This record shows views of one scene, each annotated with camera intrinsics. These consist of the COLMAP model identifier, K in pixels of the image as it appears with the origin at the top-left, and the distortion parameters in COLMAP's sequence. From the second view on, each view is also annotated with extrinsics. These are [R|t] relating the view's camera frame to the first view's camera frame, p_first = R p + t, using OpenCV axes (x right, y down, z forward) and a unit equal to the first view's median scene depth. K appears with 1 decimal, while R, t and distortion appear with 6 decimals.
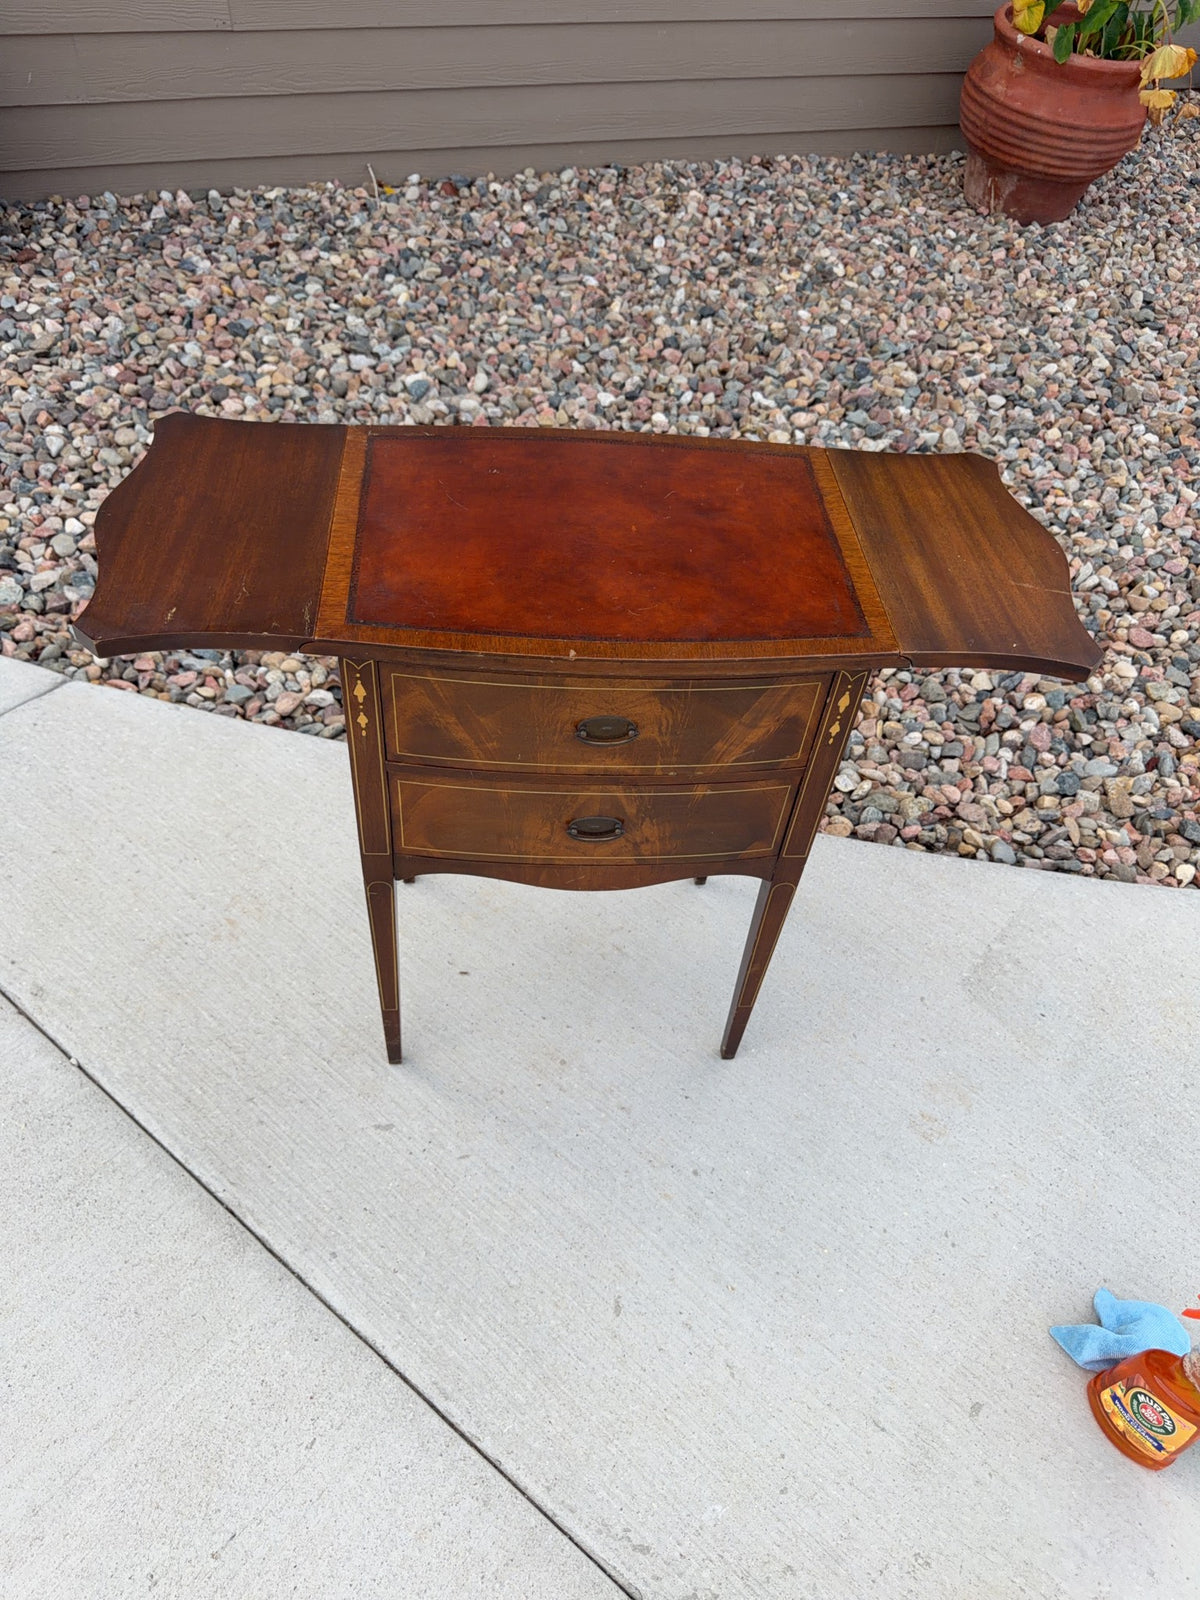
lens RADIAL K [[1154.4, 0, 606.7], [0, 1154.4, 813.9], [0, 0, 1]] dist [0.019951, -0.044974]
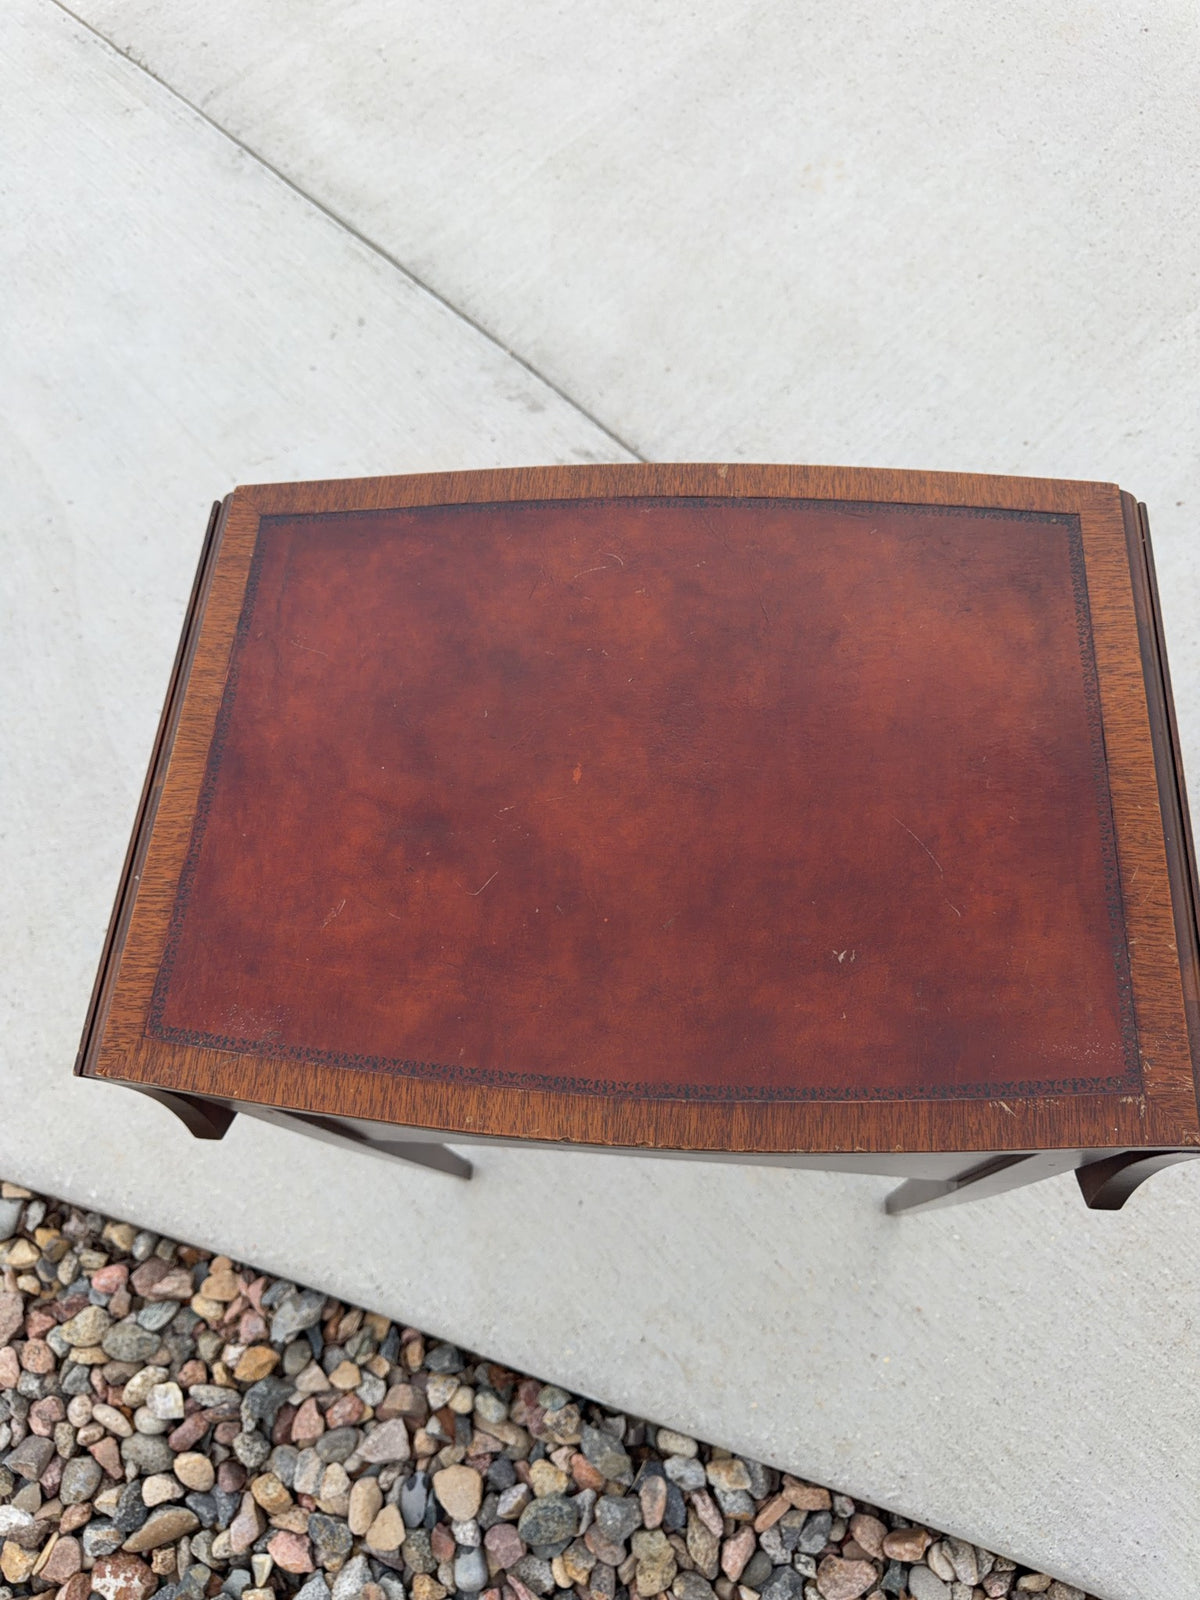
lens RADIAL K [[1154.4, 0, 586.1], [0, 1154.4, 786.9], [0, 0, 1]] dist [0.019951, -0.044974]
pose [[-0.988328, -0.131378, 0.077115, -0.015459], [0.123639, -0.396049, 0.909867, -0.524646], [-0.088995, 0.908782, 0.407670, 0.559302]]
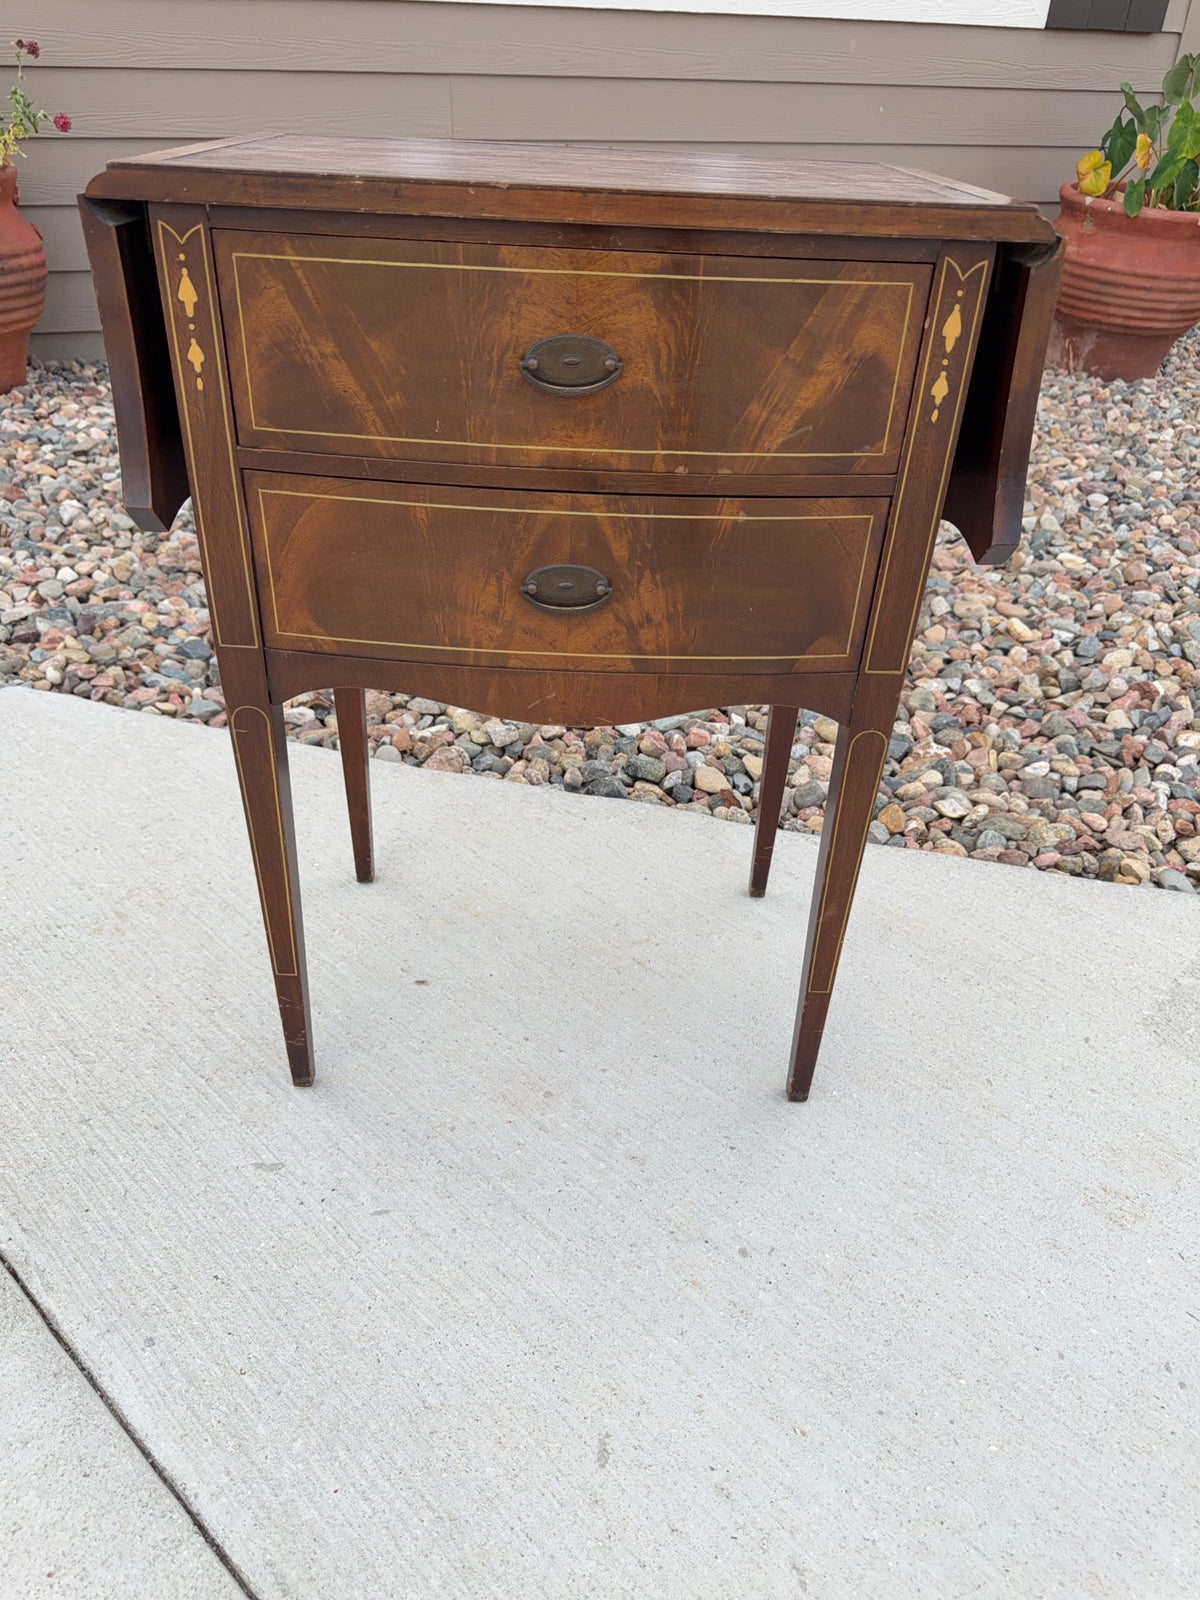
lens RADIAL K [[1154.4, 0, 599.5], [0, 1154.4, 818.3], [0, 0, 1]] dist [0.019951, -0.044974]
pose [[0.996516, 0.001023, -0.083397, 0.046660], [-0.021803, 0.968350, -0.248644, 0.220224], [0.080503, 0.249596, 0.964998, 0.301669]]
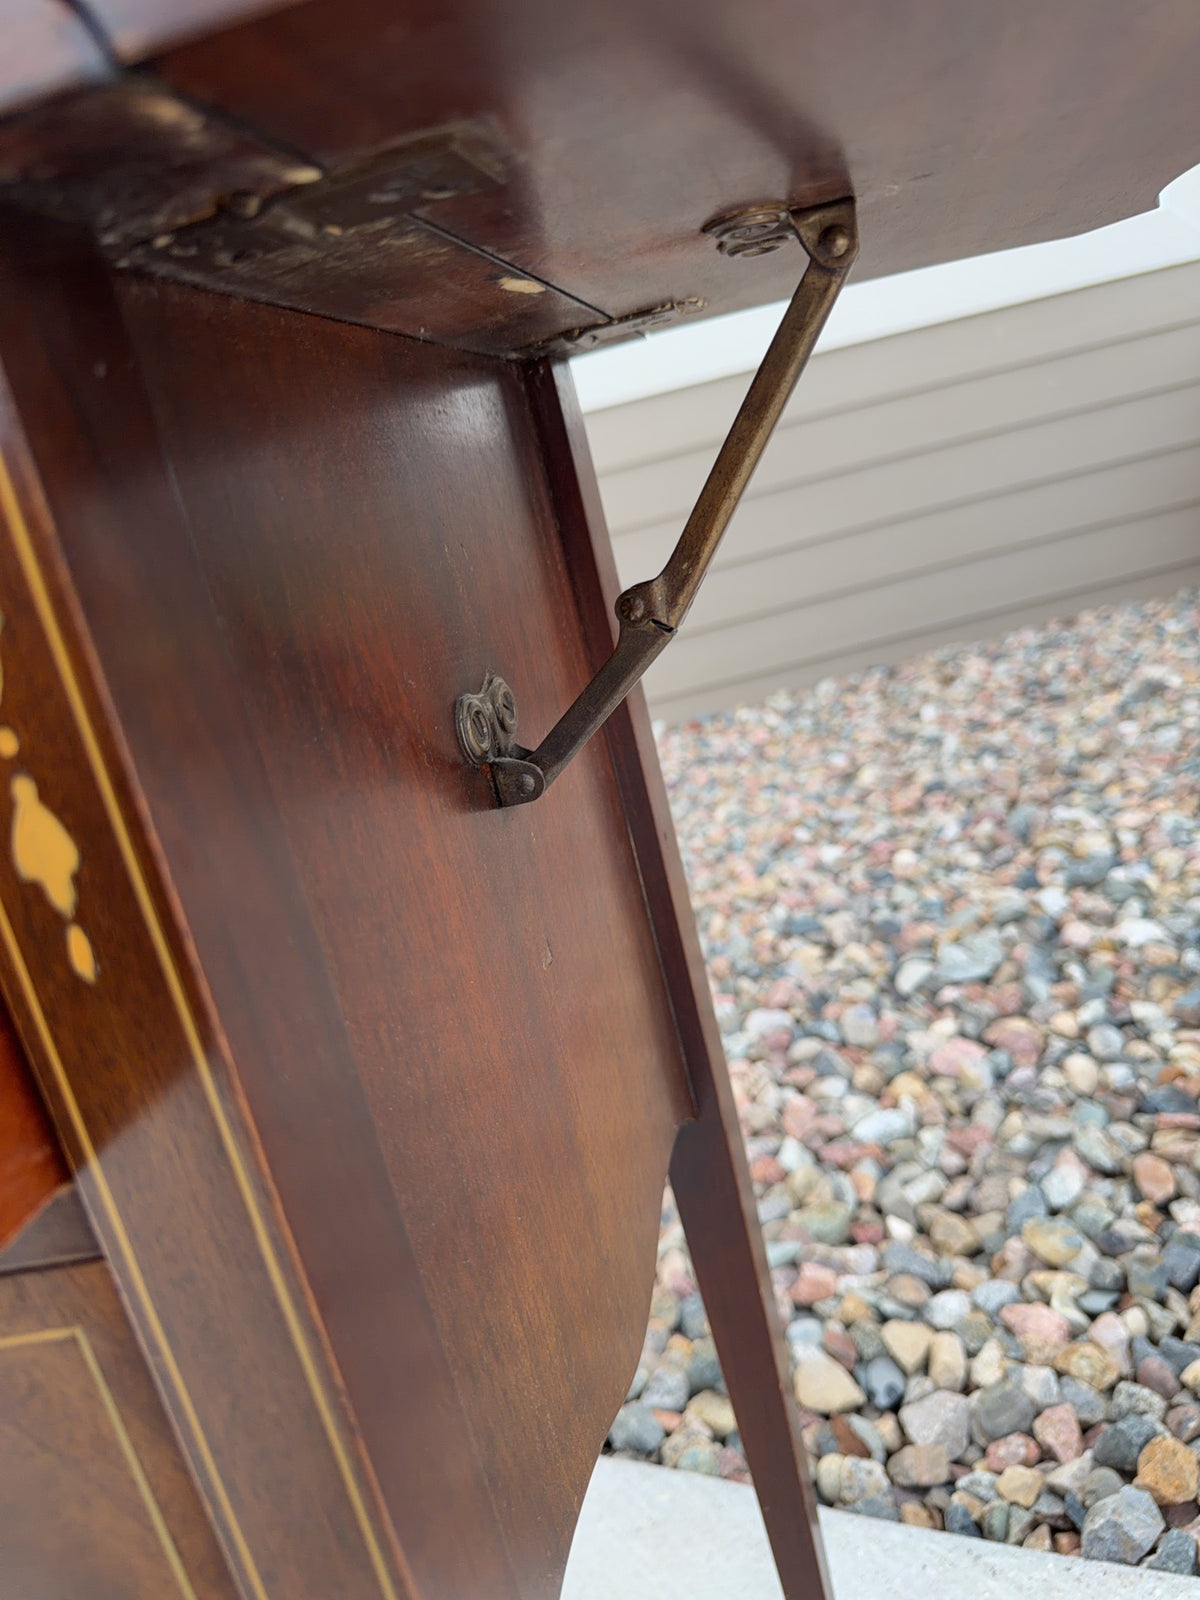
lens RADIAL K [[1154.4, 0, 604.3], [0, 1154.4, 810.0], [0, 0, 1]] dist [0.019951, -0.044974]
pose [[0.908979, -0.231839, -0.346421, 0.221644], [0.013467, 0.846962, -0.531484, 0.000834], [0.416624, 0.478442, 0.772993, 0.637421]]
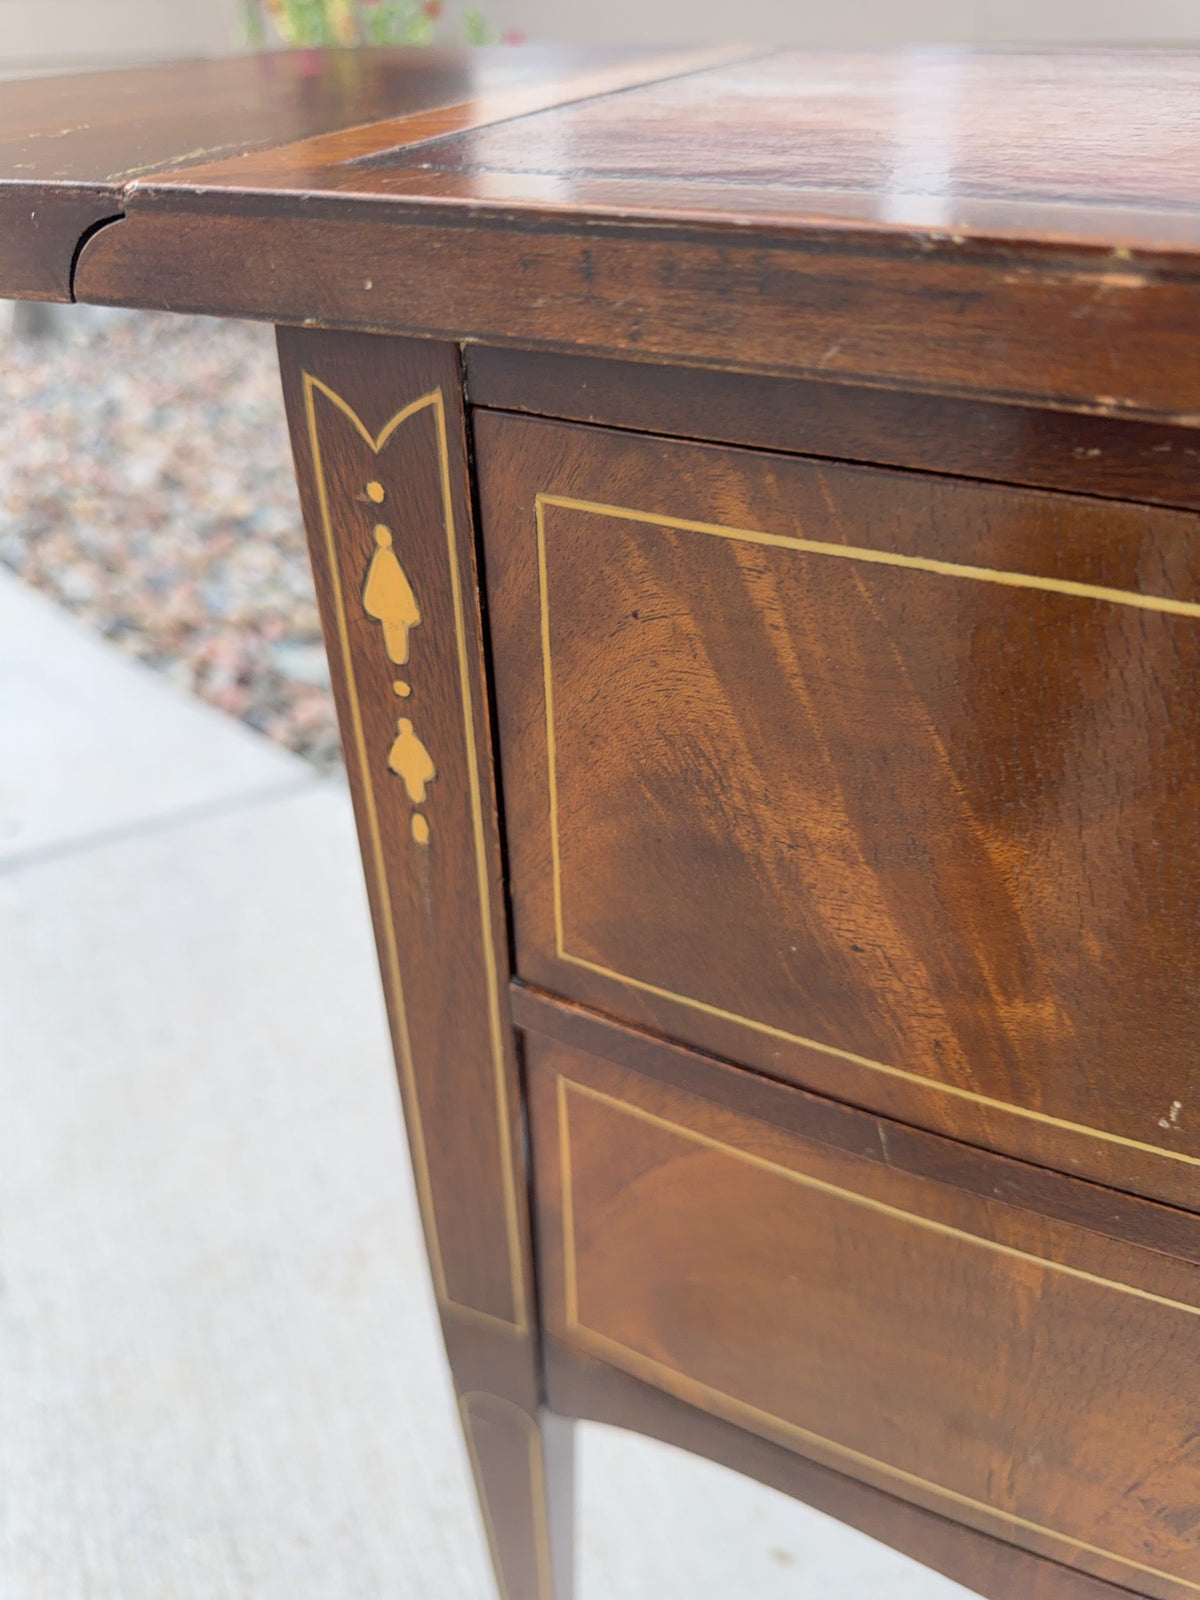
lens RADIAL K [[1154.4, 0, 617.4], [0, 1154.4, 795.5], [0, 0, 1]] dist [0.019951, -0.044974]
pose [[0.912451, 0.155237, -0.378596, -0.064685], [-0.235970, 0.955521, -0.176914, -0.031469], [0.334292, 0.250762, 0.908497, 0.548552]]
